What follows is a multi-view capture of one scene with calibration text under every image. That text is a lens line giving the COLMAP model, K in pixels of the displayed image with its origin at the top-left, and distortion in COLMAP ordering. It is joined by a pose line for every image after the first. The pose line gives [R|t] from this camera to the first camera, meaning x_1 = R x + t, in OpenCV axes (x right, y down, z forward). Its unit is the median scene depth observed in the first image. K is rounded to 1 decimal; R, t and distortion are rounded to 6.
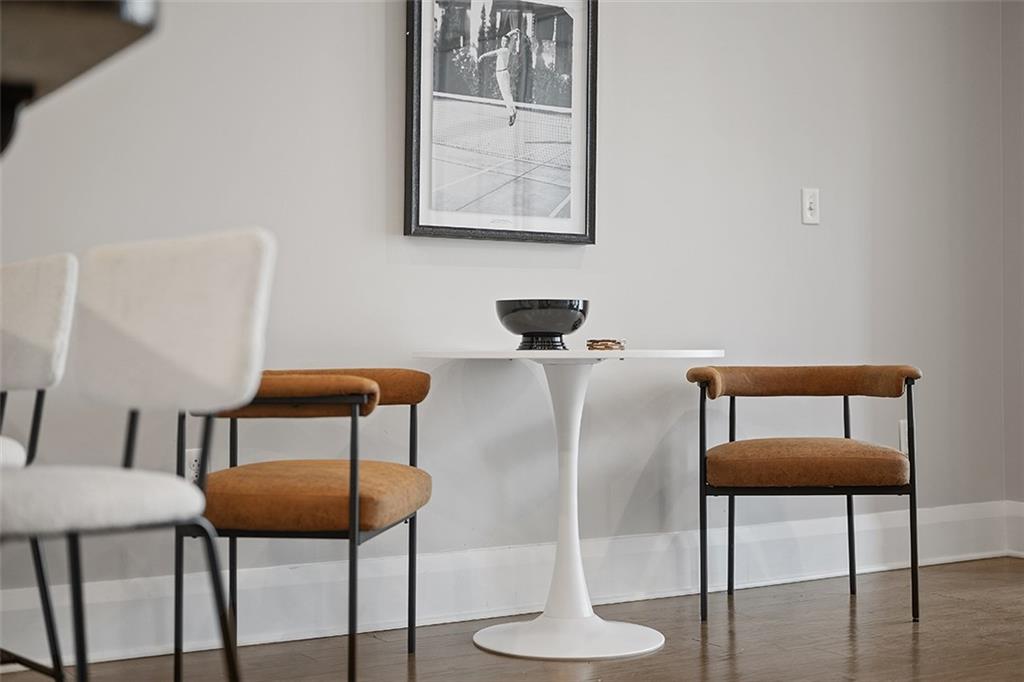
lens RADIAL K [[1463.6, 0, 510.2], [0, 1463.6, 339.9], [0, 0, 1]] dist [-0.003623, 0.000000]
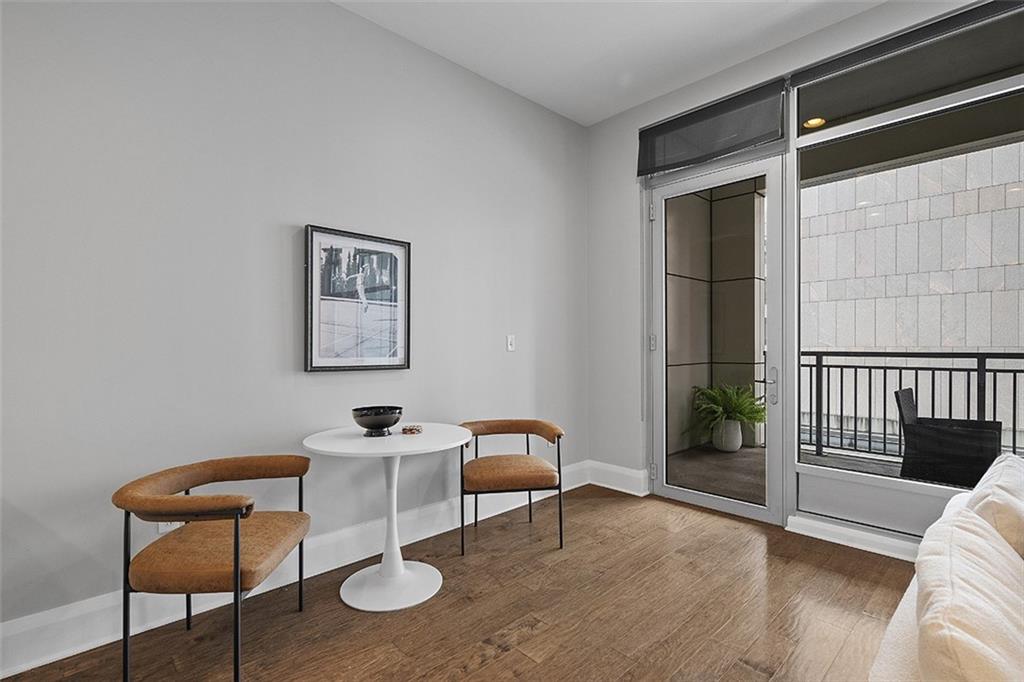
lens RADIAL K [[469.2, 0, 511.8], [0, 469.2, 345.2], [0, 0, 1]] dist [-0.002124, 0.000674]
pose [[0.975400, -0.003012, 0.220423, 0.054697], [0.001375, 0.999970, 0.007576, -0.107462], [-0.220439, -0.007087, 0.975375, 0.339306]]
